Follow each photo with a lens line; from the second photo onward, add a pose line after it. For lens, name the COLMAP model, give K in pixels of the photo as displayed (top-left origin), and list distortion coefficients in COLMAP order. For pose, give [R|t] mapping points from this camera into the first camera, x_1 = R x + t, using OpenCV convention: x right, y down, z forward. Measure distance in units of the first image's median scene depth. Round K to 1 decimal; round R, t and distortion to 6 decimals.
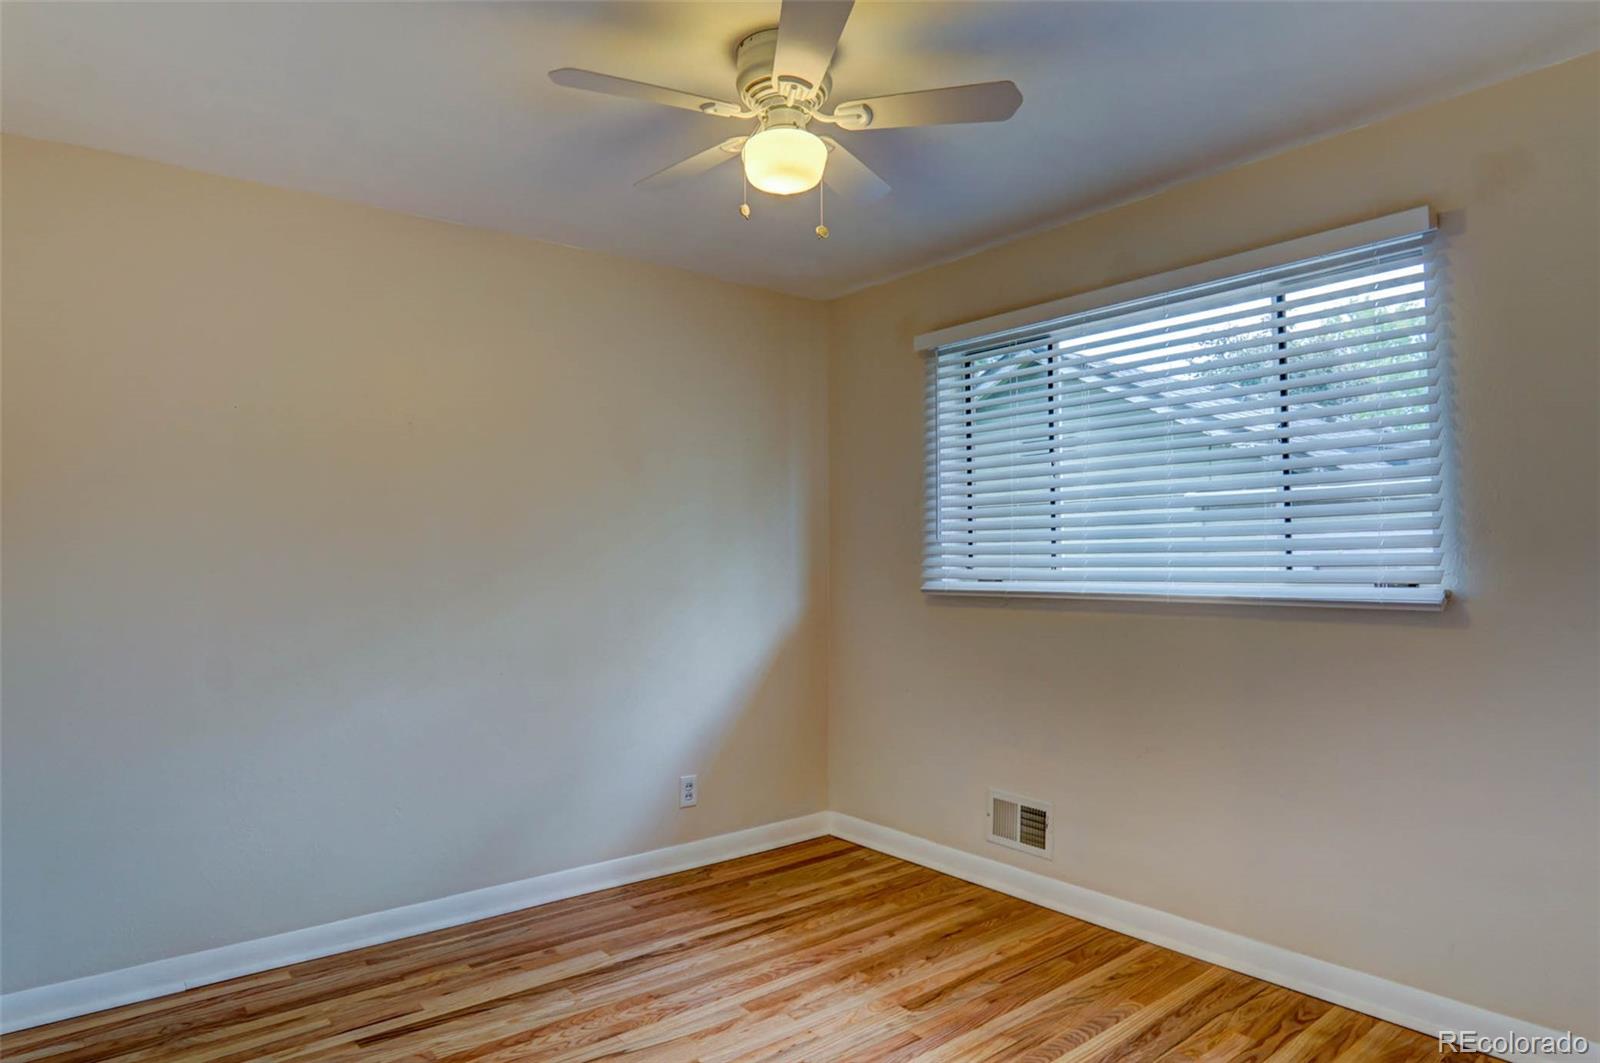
lens RADIAL K [[903.2, 0, 774.2], [0, 903.2, 528.8], [0, 0, 1]] dist [-0.002414, -0.000174]
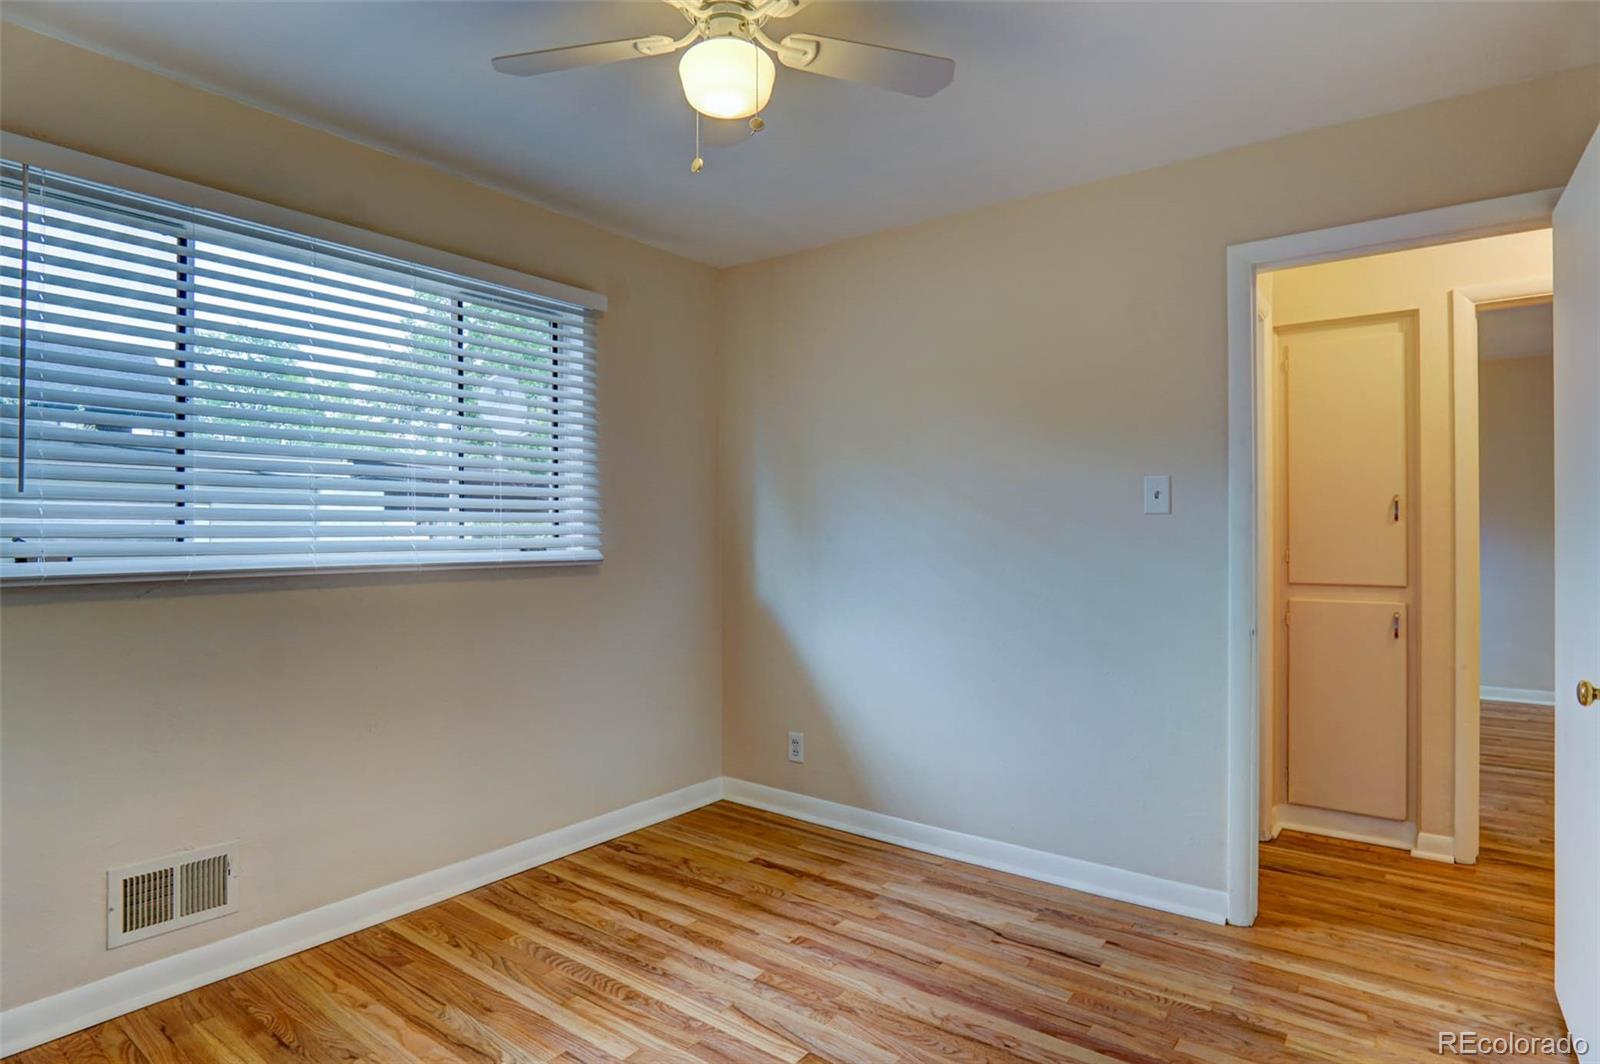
lens RADIAL K [[861.1, 0, 800.0], [0, 861.1, 532.0], [0, 0, 1]] dist [-0.018454, 0.000945]
pose [[-0.227584, 0.005289, 0.973744, -0.615937], [-0.034097, 0.999329, -0.013397, 0.036897], [-0.973161, -0.036251, -0.227251, 0.828612]]
